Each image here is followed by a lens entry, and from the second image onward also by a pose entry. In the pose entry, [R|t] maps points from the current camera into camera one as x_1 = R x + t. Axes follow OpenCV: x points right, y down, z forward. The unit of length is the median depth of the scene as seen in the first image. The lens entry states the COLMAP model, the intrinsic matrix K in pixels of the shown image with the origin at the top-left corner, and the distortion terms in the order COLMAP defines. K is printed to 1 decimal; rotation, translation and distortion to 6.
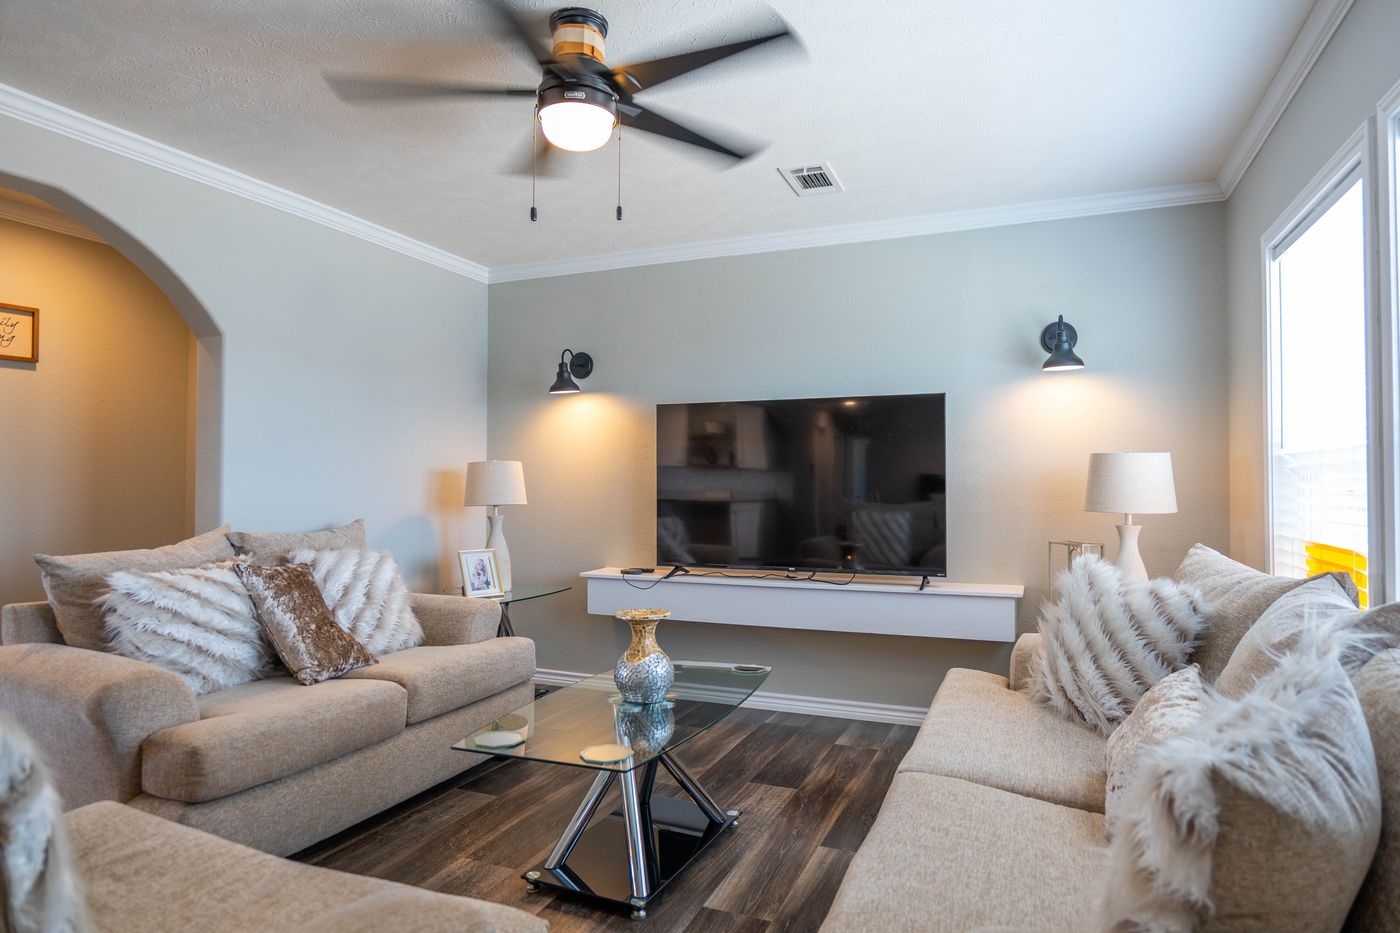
lens RADIAL K [[826.1, 0, 700.0], [0, 826.1, 466.5], [0, 0, 1]] dist [-0.039648, 0.037469]
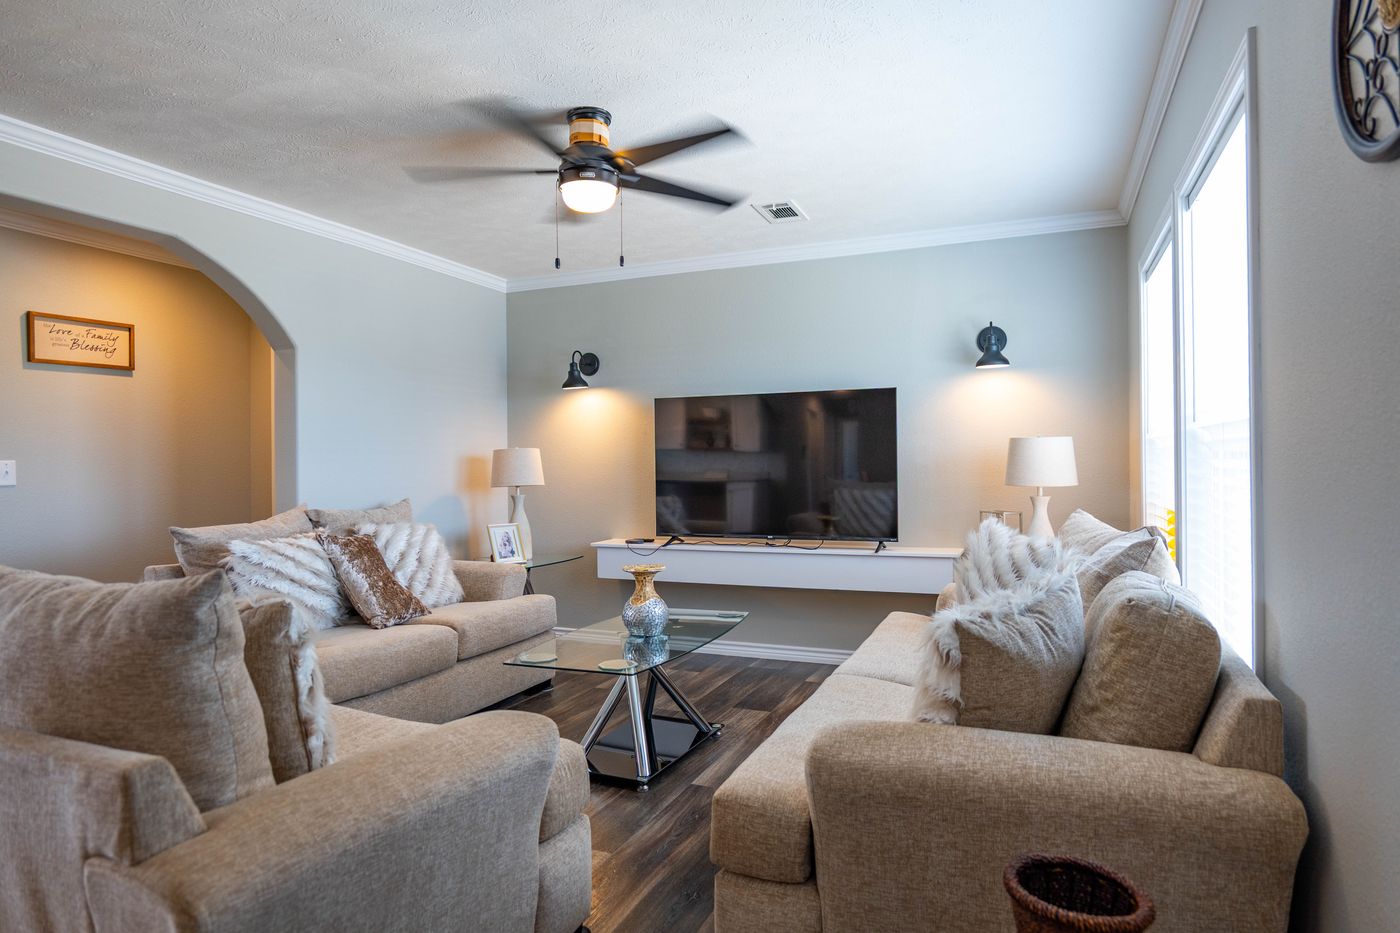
lens RADIAL K [[826.1, 0, 700.0], [0, 826.1, 466.5], [0, 0, 1]] dist [-0.039648, 0.037469]
pose [[0.999938, -0.010580, -0.003496, 0.019452], [0.010657, 0.999682, 0.022840, -0.006255], [0.003254, -0.022876, 0.999733, -0.223175]]
